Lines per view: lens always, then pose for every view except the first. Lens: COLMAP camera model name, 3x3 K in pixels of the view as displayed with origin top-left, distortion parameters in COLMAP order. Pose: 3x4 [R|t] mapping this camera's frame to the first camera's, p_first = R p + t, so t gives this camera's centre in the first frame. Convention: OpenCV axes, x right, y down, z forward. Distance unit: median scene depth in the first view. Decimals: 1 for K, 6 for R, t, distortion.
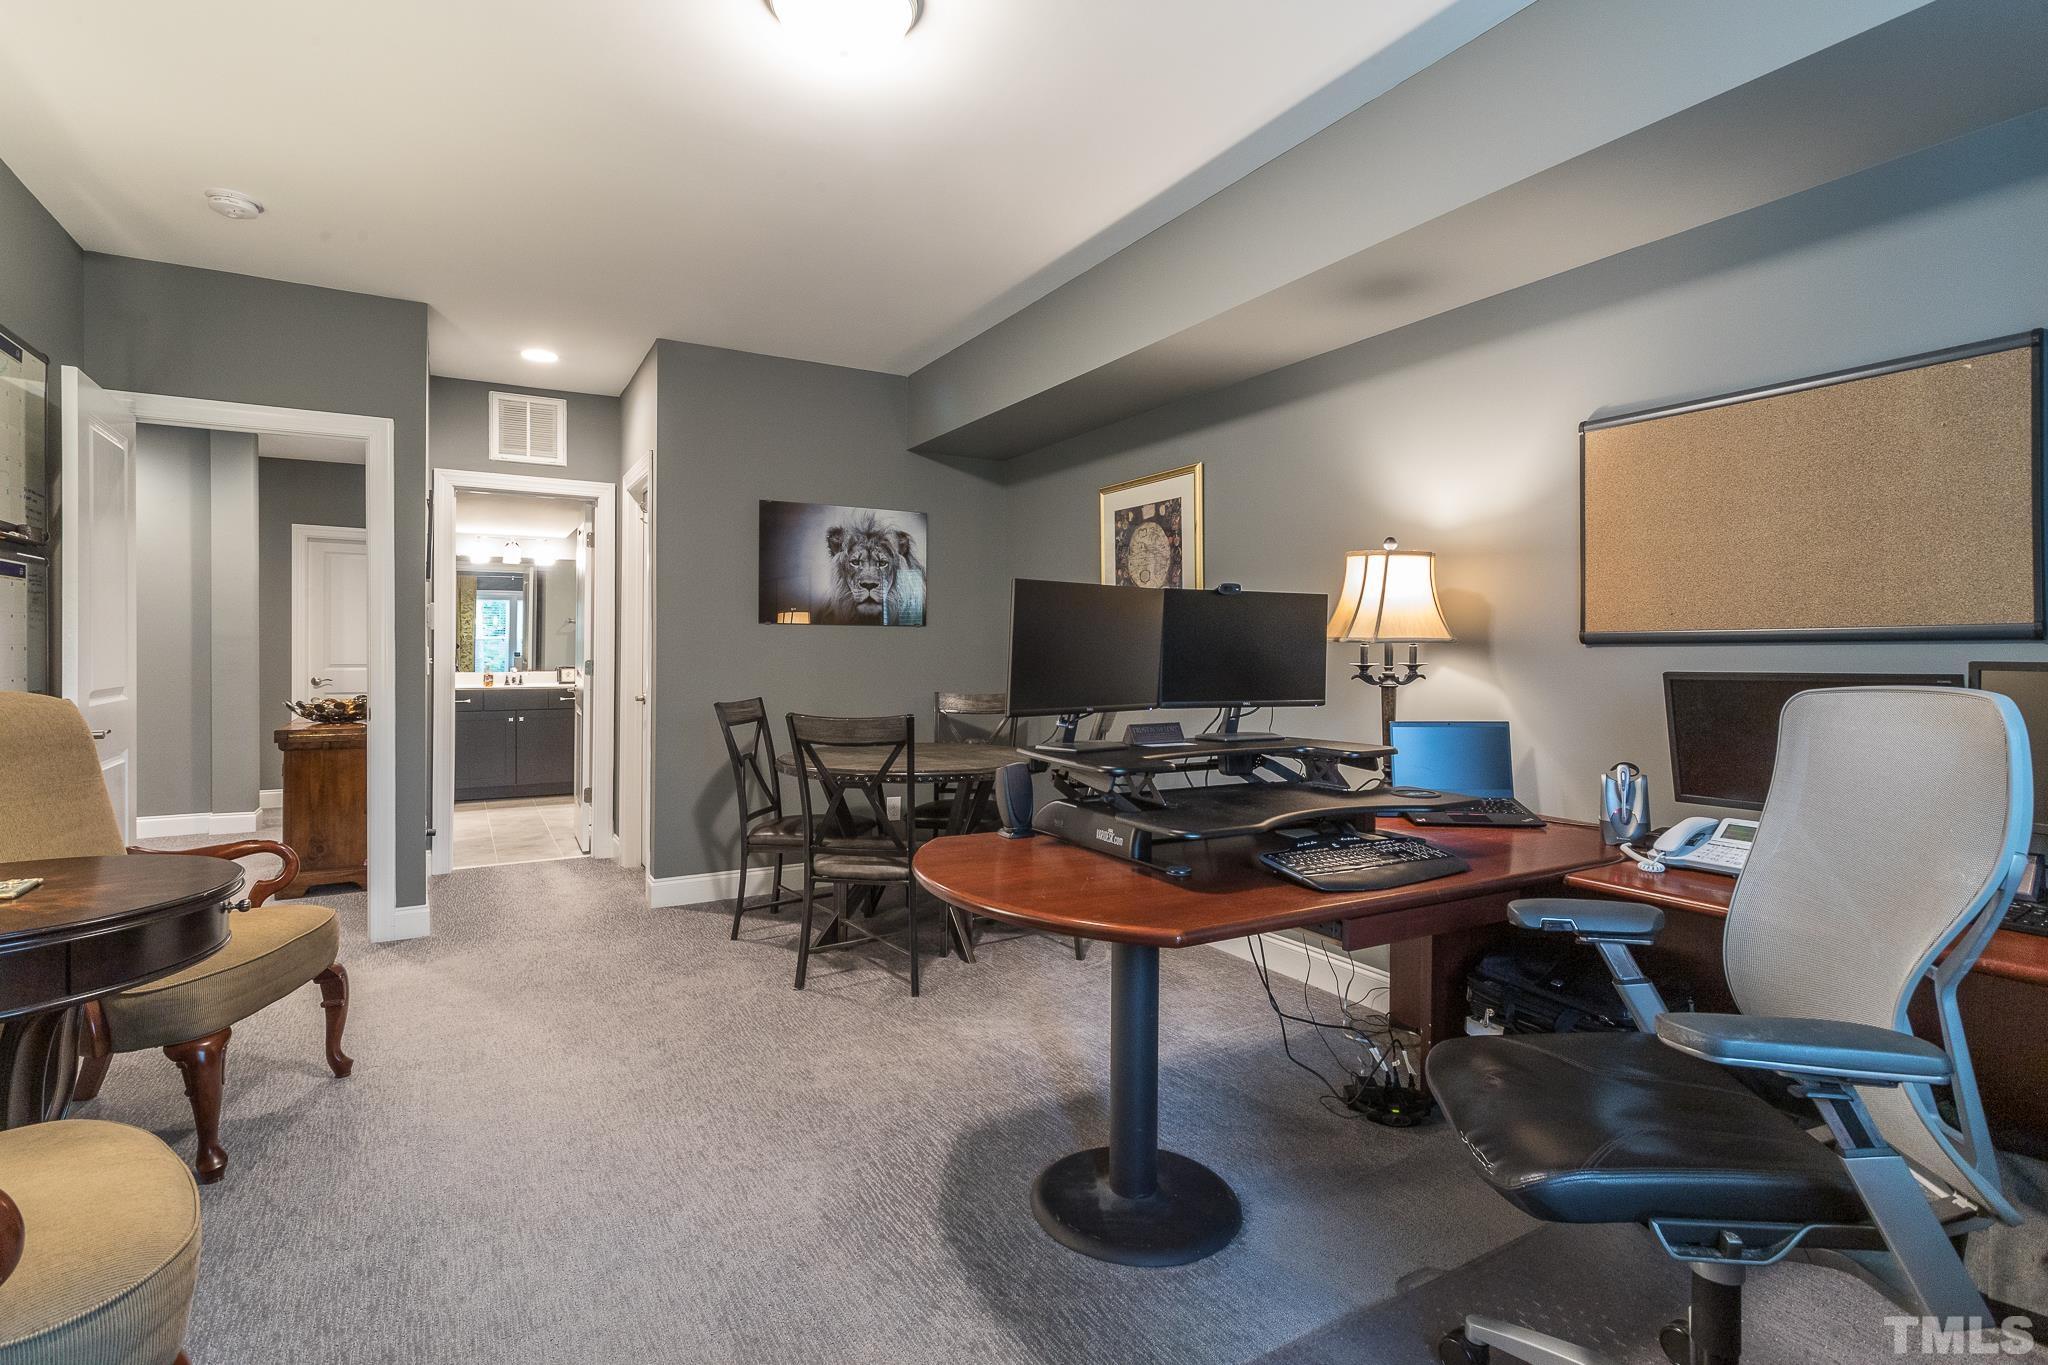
lens RADIAL K [[989.9, 0, 1018.2], [0, 989.9, 657.3], [0, 0, 1]] dist [0.001229, 0.000172]
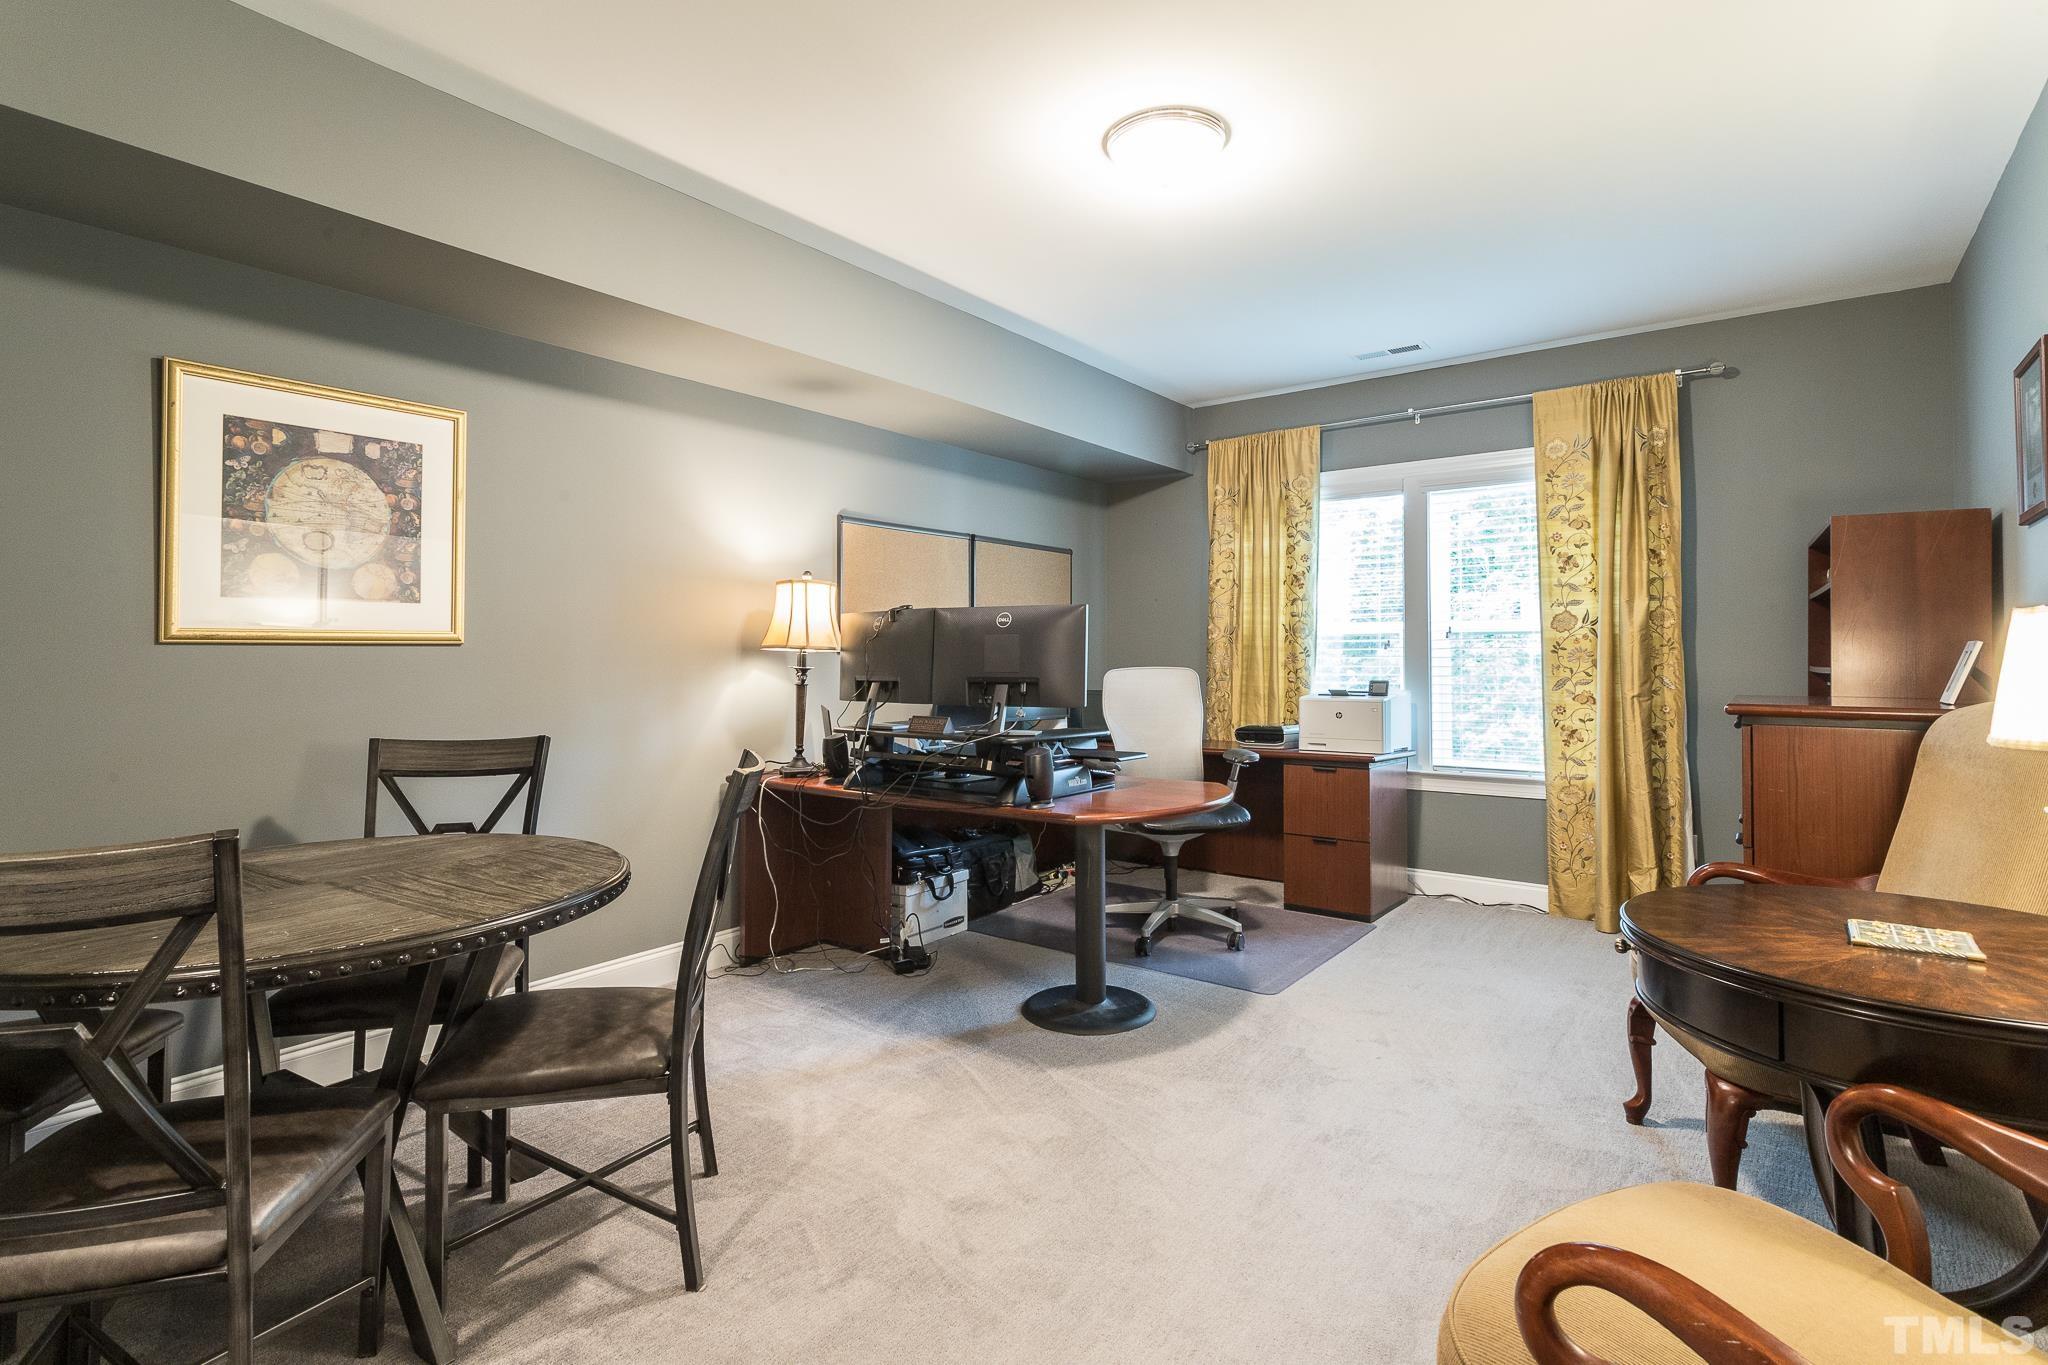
lens RADIAL K [[989.9, 0, 1018.2], [0, 989.9, 657.3], [0, 0, 1]] dist [0.001229, 0.000172]
pose [[-0.384991, 0.000946, 0.922920, -0.644624], [0.009997, 0.999945, 0.003145, -0.005770], [-0.922866, 0.010437, -0.384979, 0.855723]]
